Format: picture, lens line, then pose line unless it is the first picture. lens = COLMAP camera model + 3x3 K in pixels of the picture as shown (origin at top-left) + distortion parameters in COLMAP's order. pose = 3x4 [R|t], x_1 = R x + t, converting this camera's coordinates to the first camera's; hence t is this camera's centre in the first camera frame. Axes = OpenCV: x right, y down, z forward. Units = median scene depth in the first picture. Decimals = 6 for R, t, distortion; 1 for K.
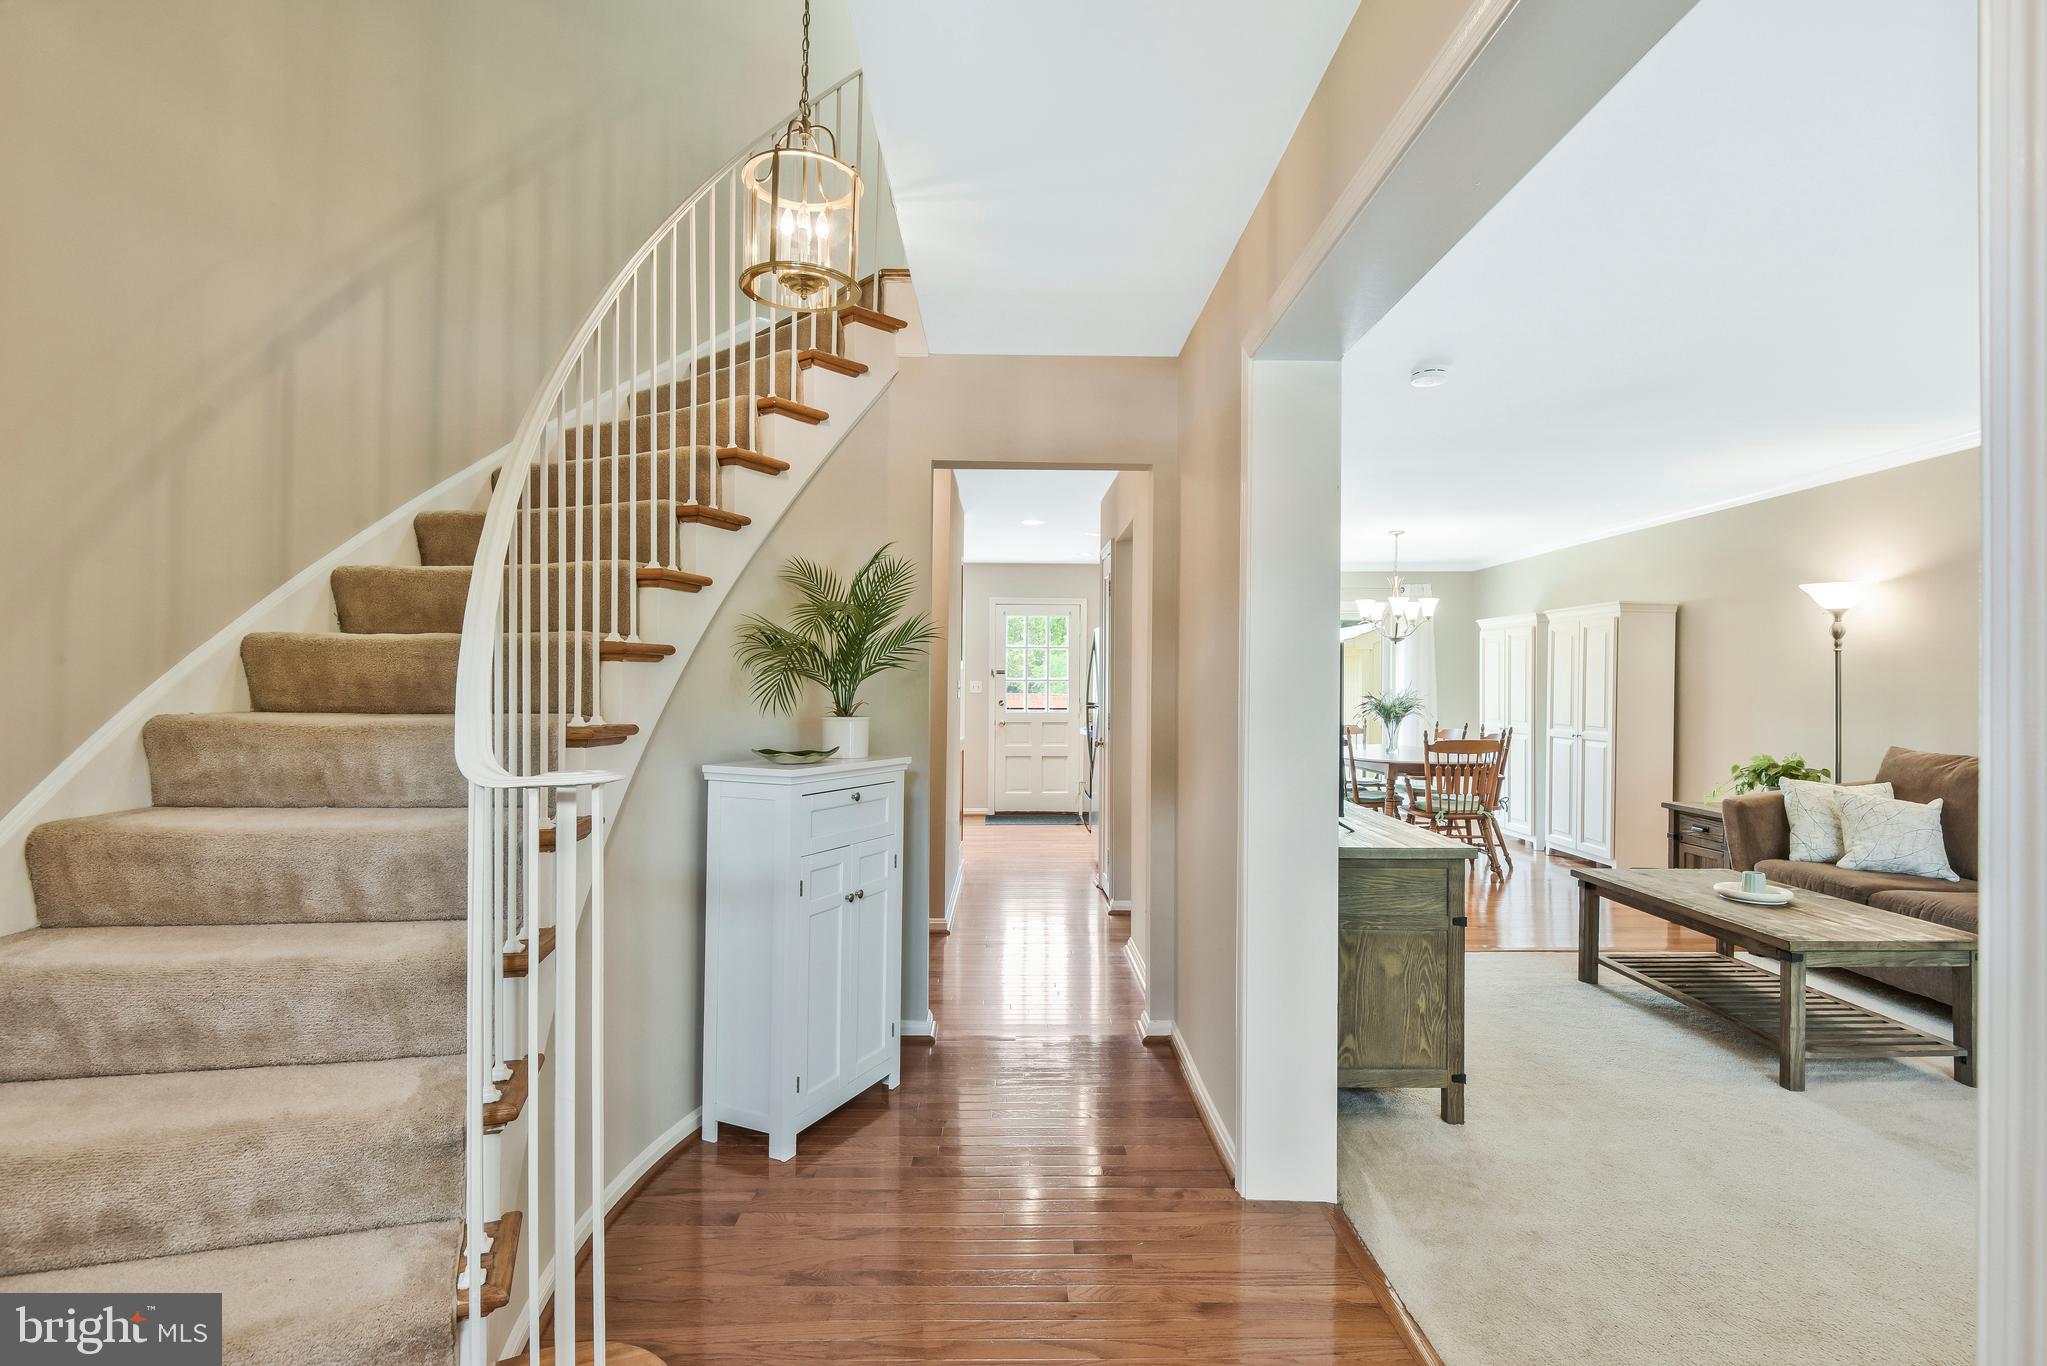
lens RADIAL K [[993.1, 0, 1023.9], [0, 993.1, 685.6], [0, 0, 1]] dist [-0.006451, -0.001398]
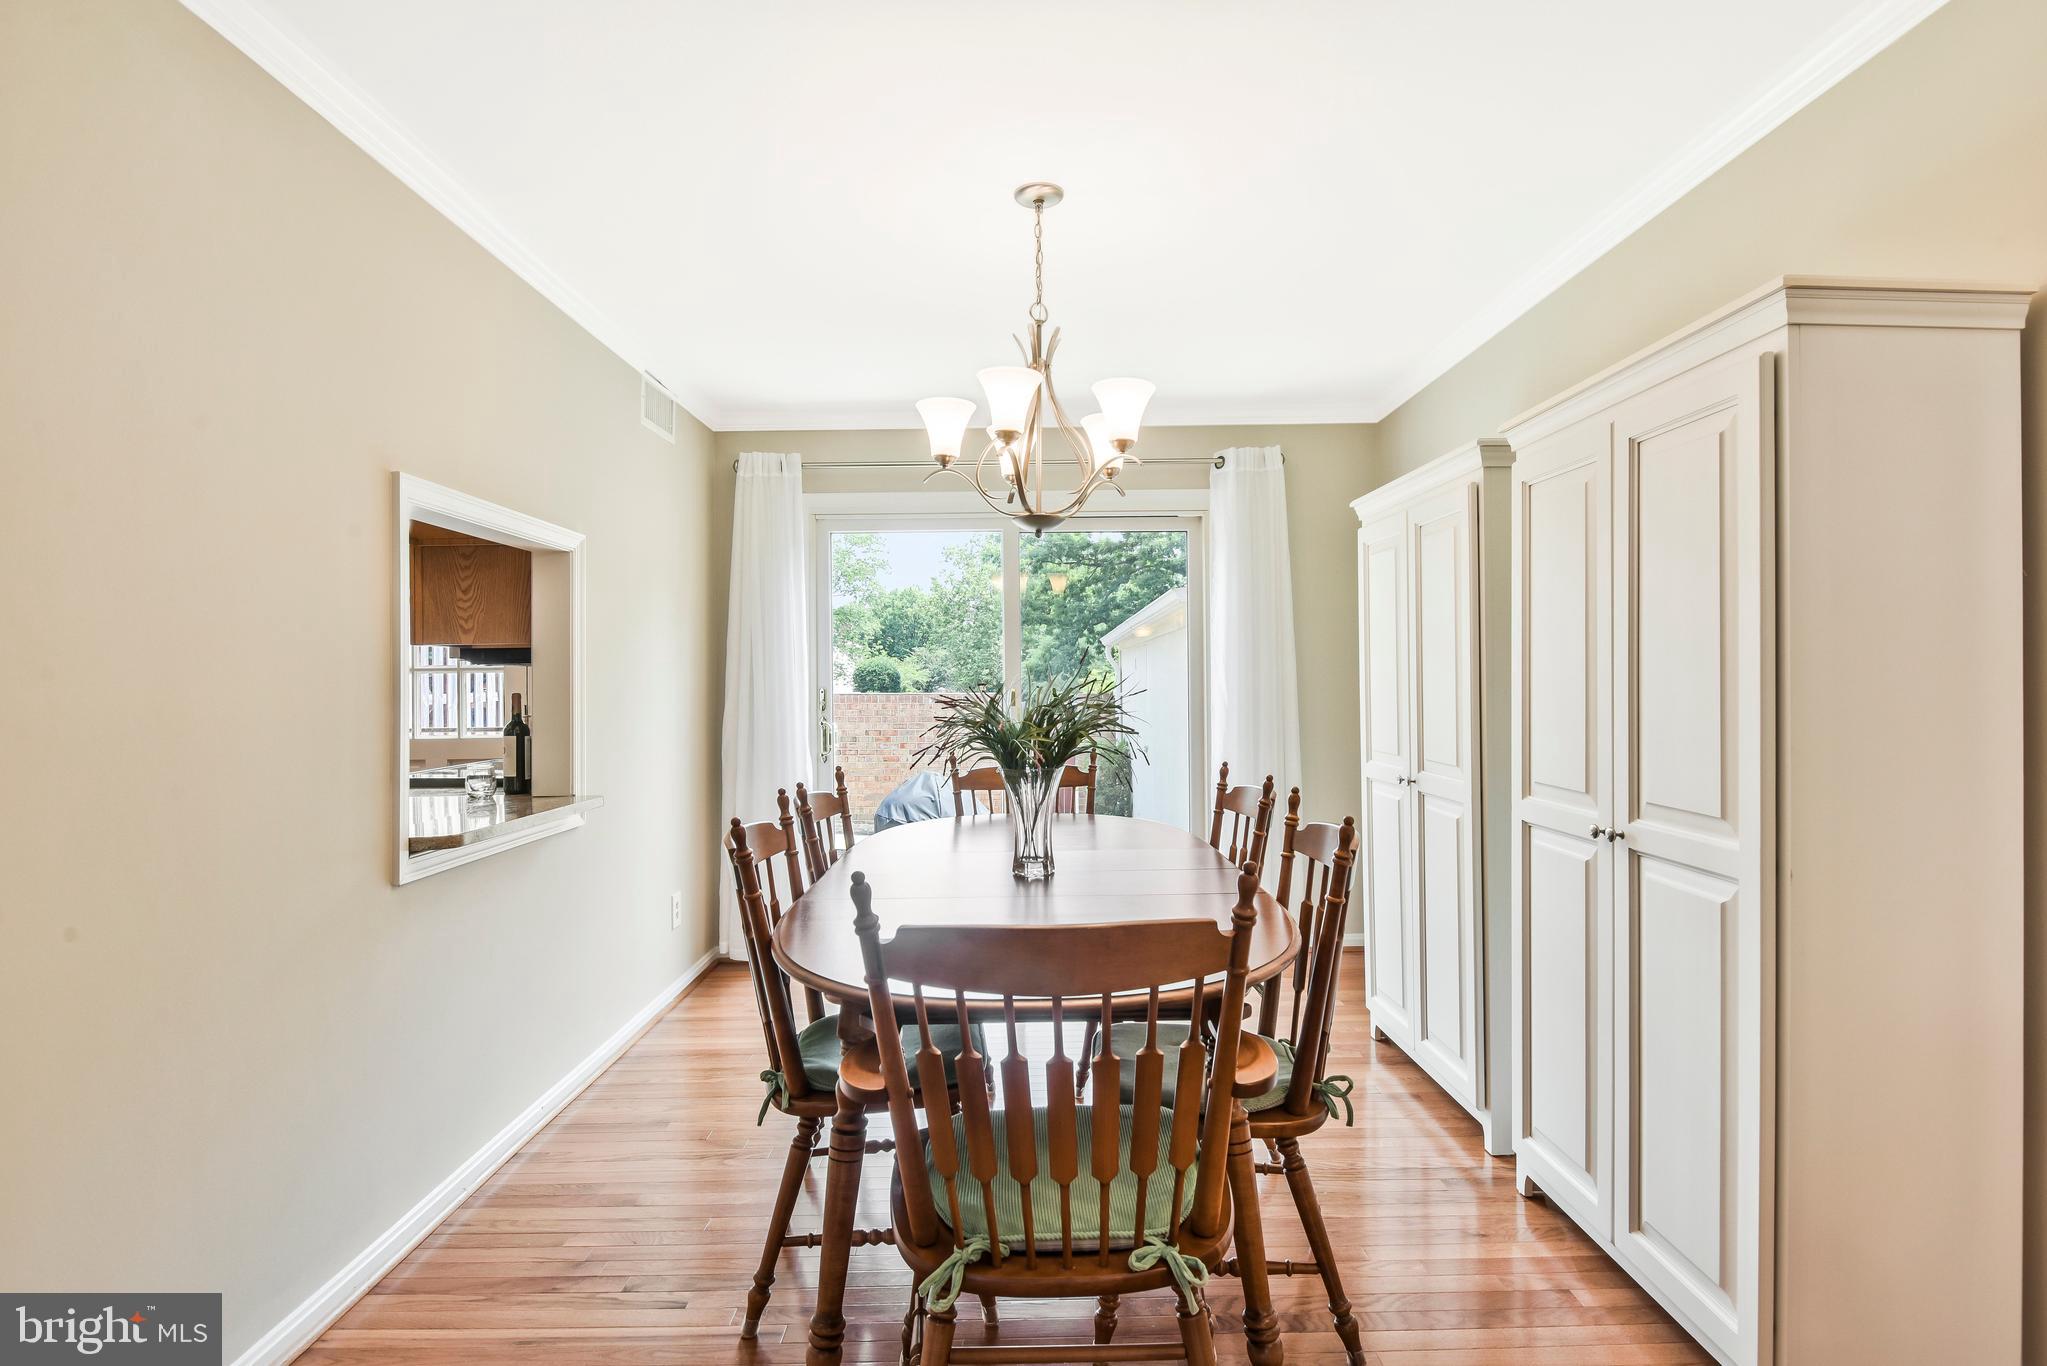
lens RADIAL K [[993.1, 0, 1029.5], [0, 993.1, 678.5], [0, 0, 1]] dist [-0.006451, -0.001398]
pose [[0.999673, -0.010980, -0.023099, 0.406898], [0.010776, 0.999902, -0.008950, 0.008024], [0.023195, 0.008698, 0.999693, 0.726018]]
